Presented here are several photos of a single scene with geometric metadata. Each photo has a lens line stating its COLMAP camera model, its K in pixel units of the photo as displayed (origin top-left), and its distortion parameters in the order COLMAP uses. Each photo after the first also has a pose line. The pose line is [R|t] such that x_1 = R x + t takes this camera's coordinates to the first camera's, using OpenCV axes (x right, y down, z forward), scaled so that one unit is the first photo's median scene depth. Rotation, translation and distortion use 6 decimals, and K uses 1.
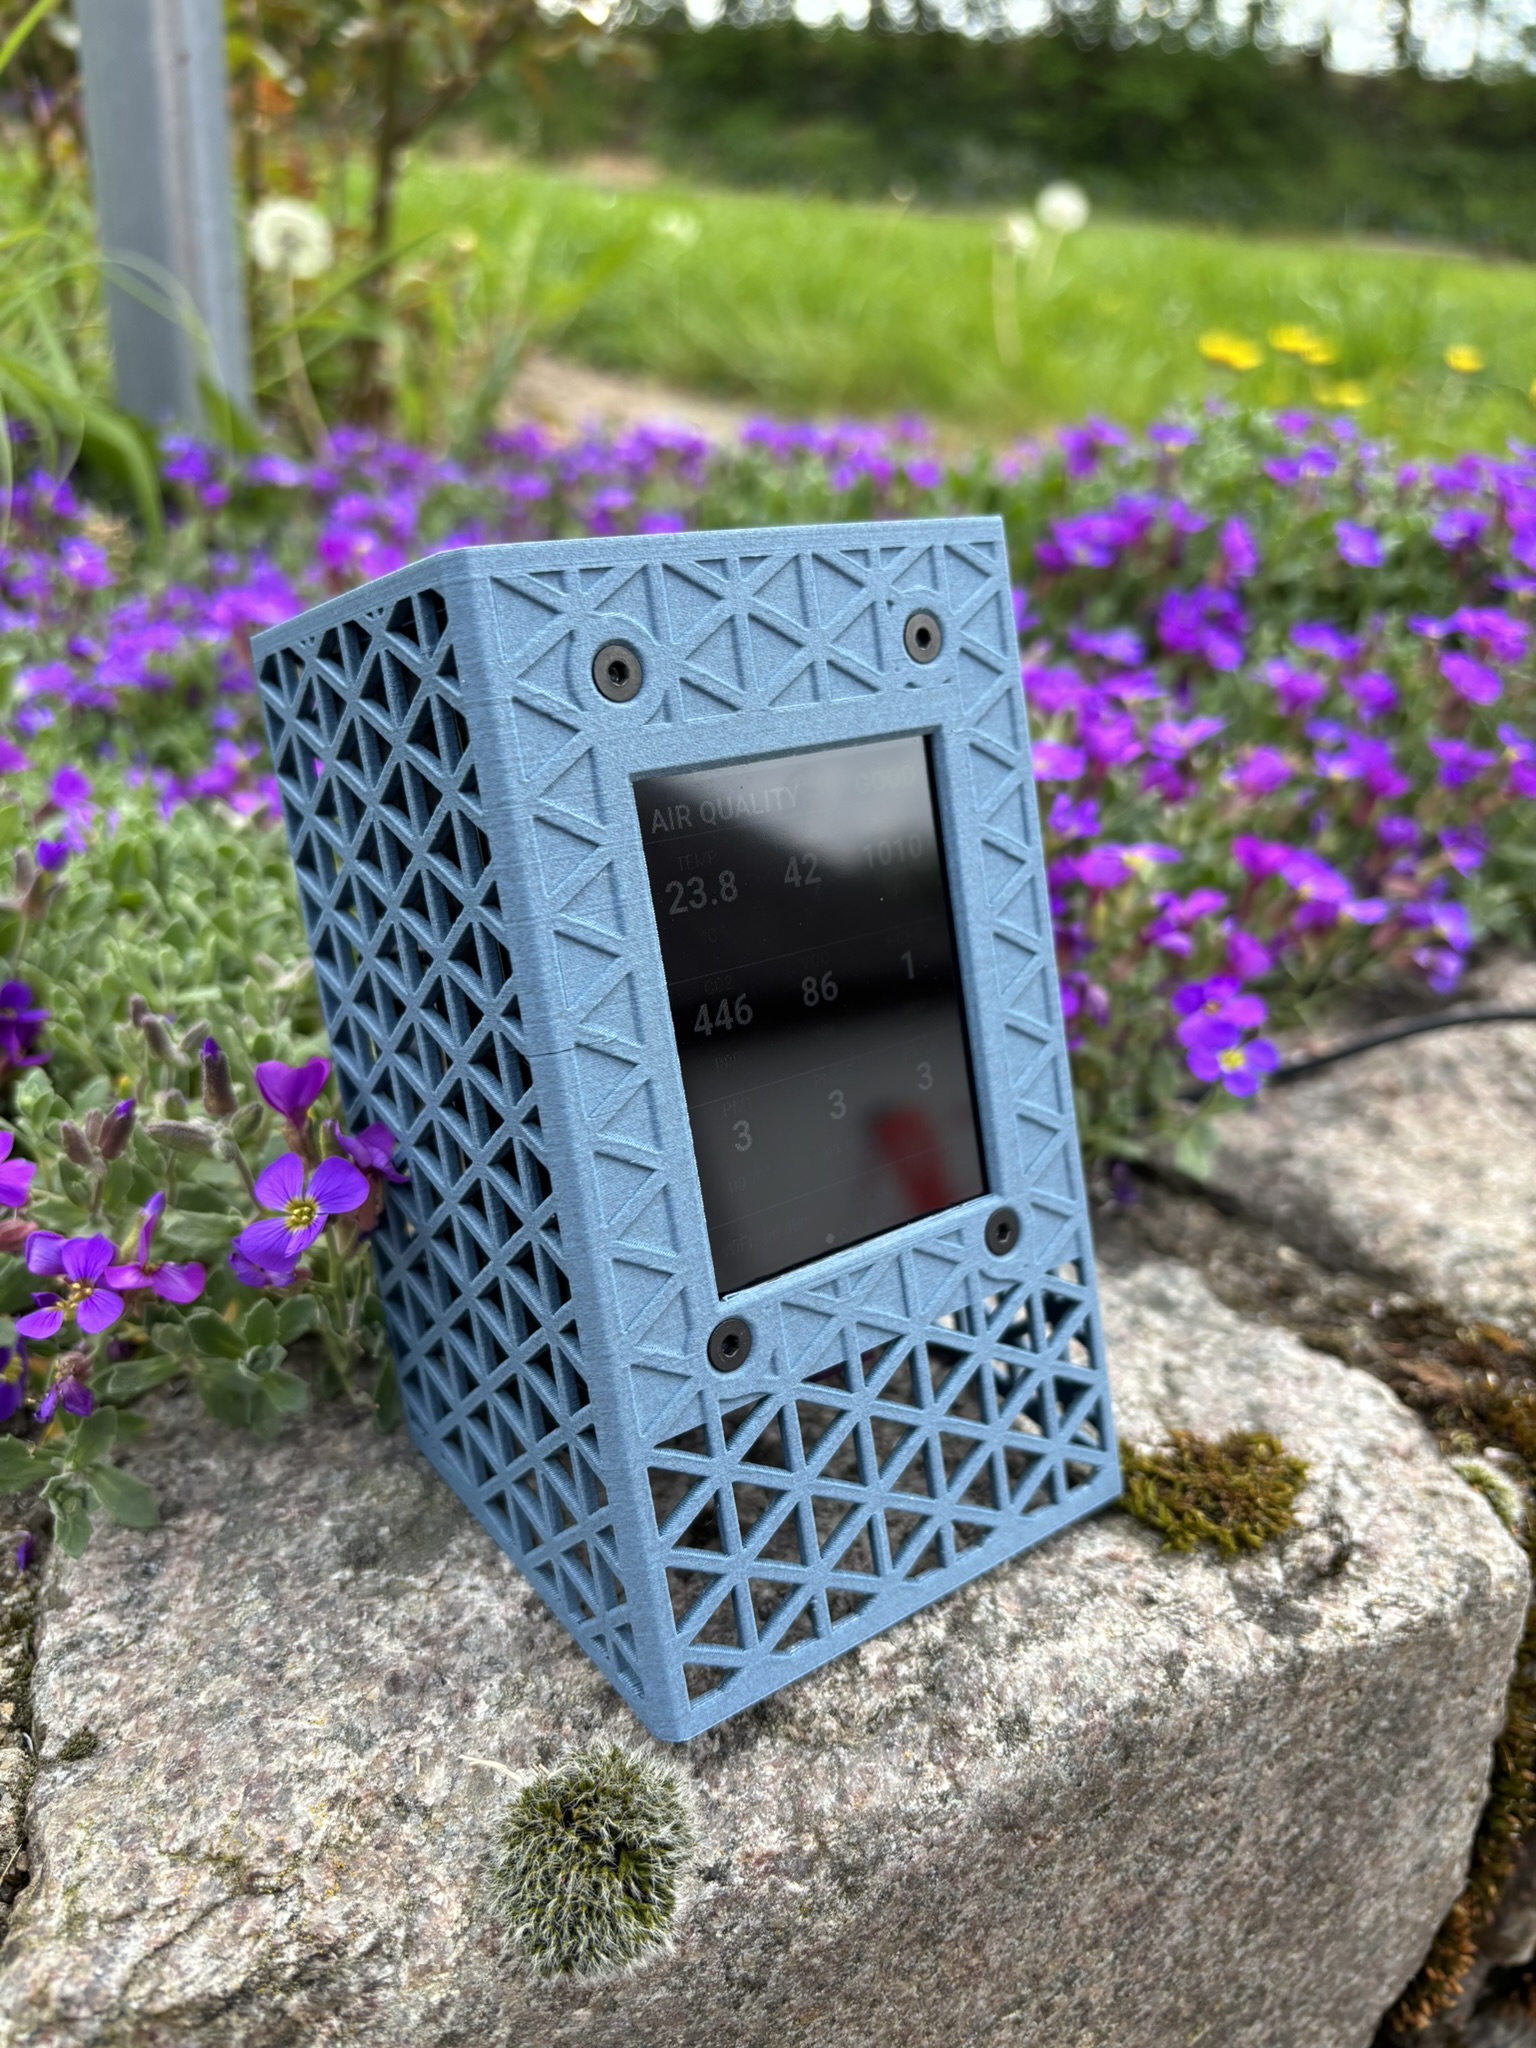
lens RADIAL K [[1615.4, 0, 768.0], [0, 1615.4, 1024.0], [0, 0, 1]] dist [0.005141, -0.000199]
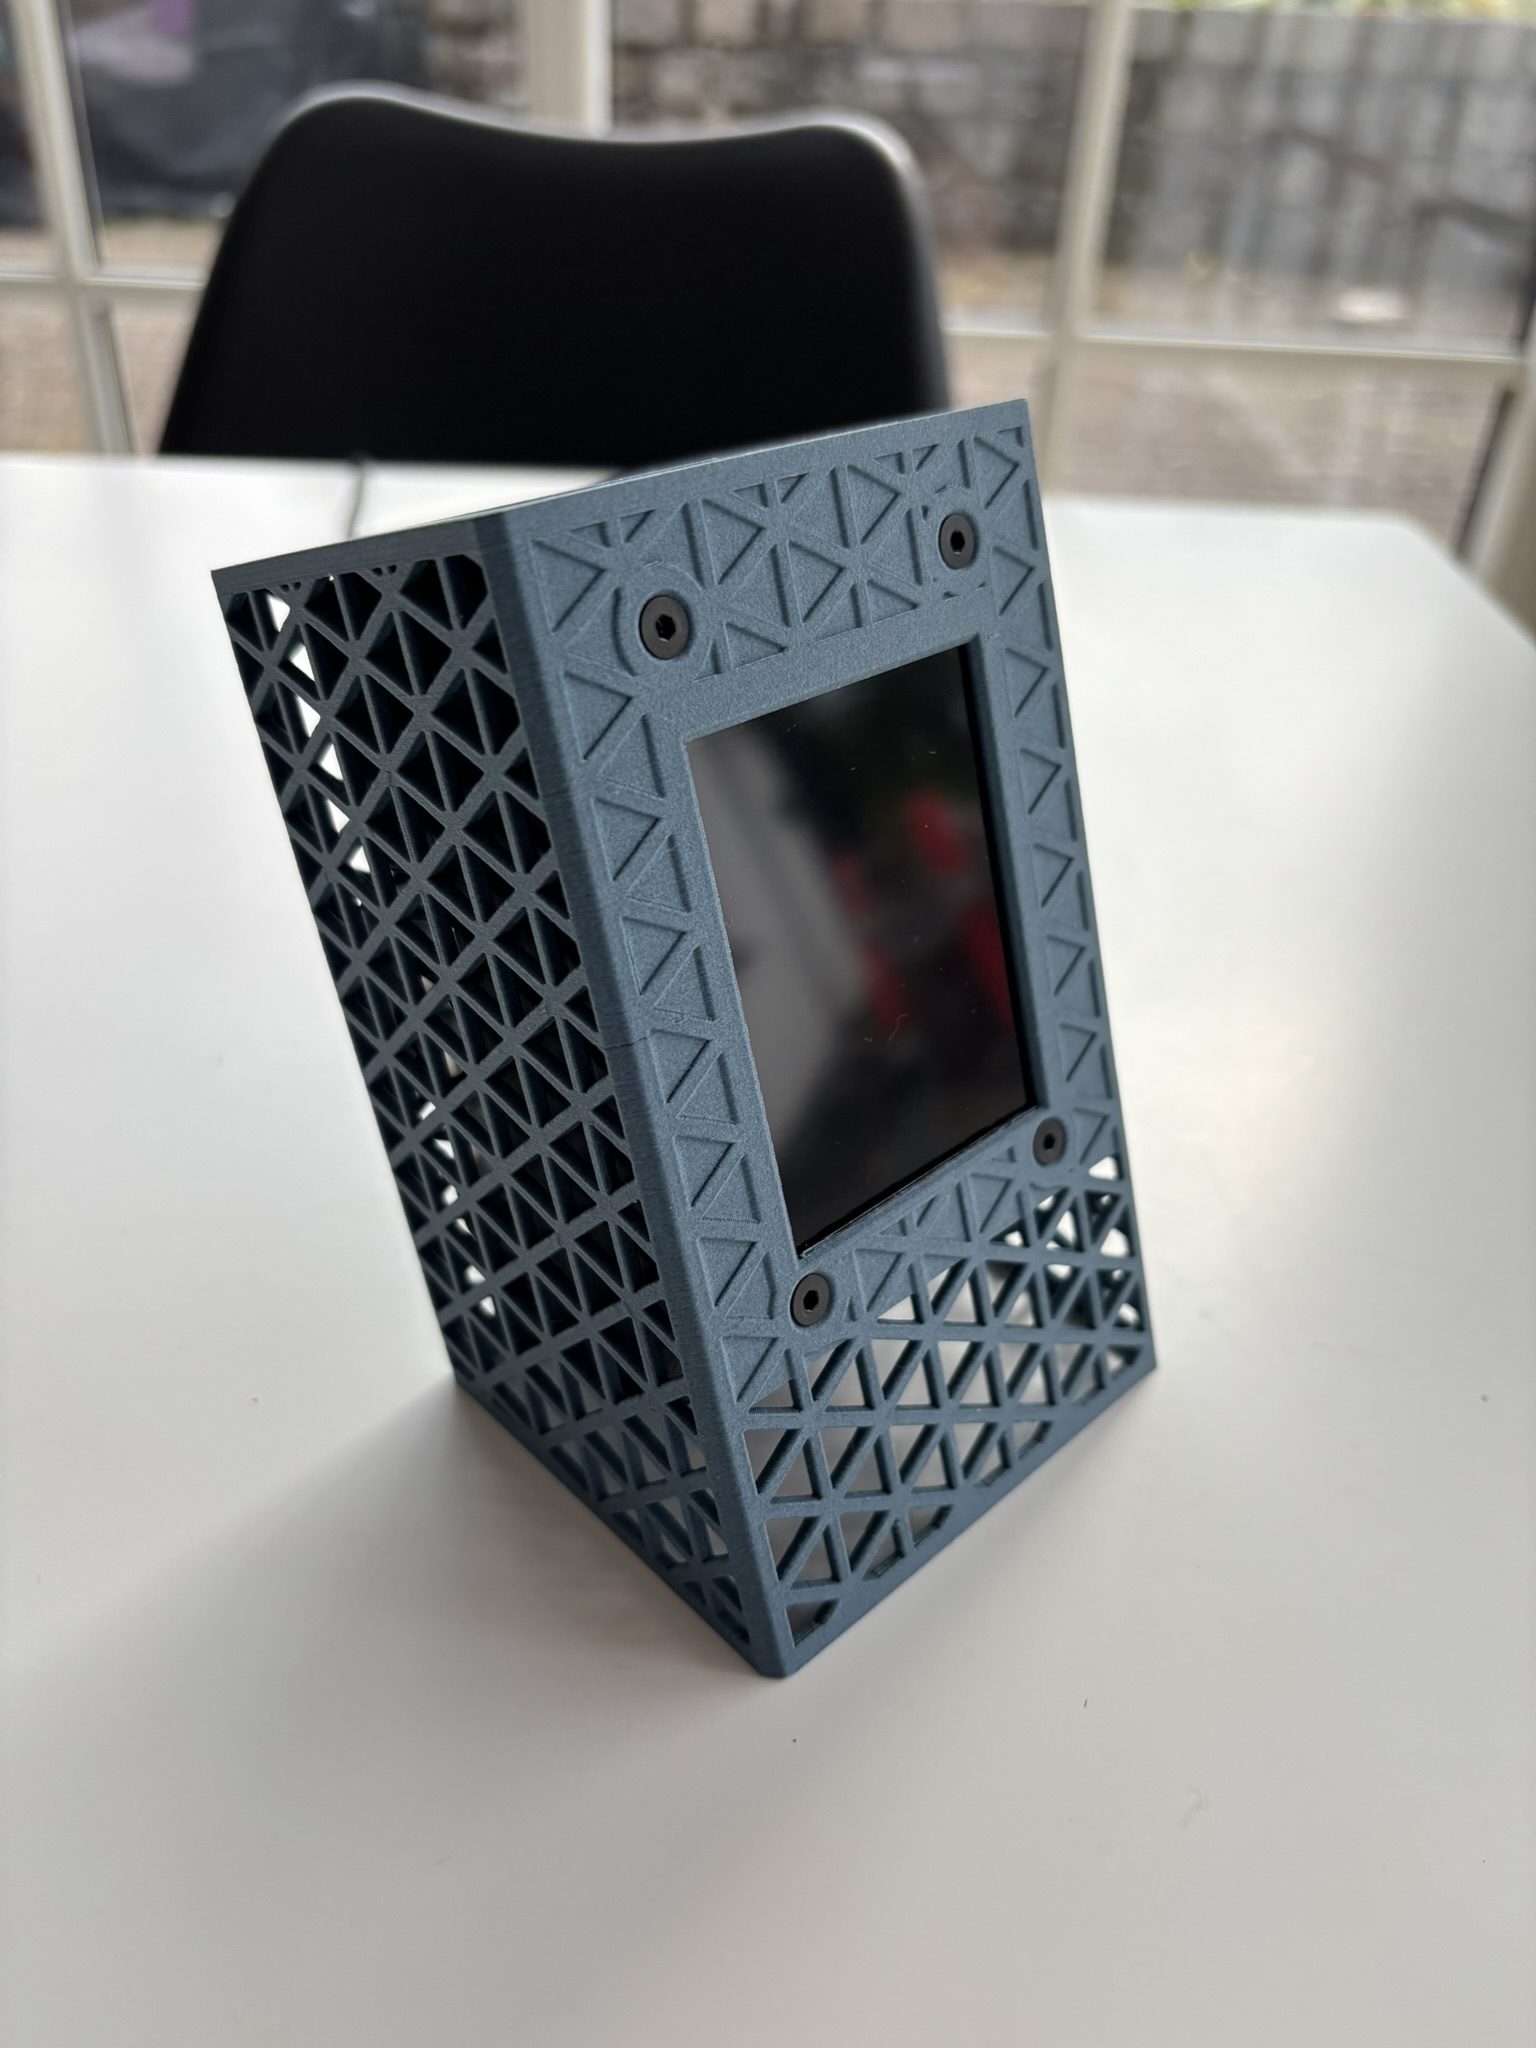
lens RADIAL K [[1615.4, 0, 768.0], [0, 1615.4, 1024.0], [0, 0, 1]] dist [0.005141, -0.000199]
pose [[0.993164, -0.079553, 0.085422, -0.123268], [0.065506, 0.985547, 0.156224, -0.127227], [-0.096615, -0.149561, 0.984021, 0.057624]]
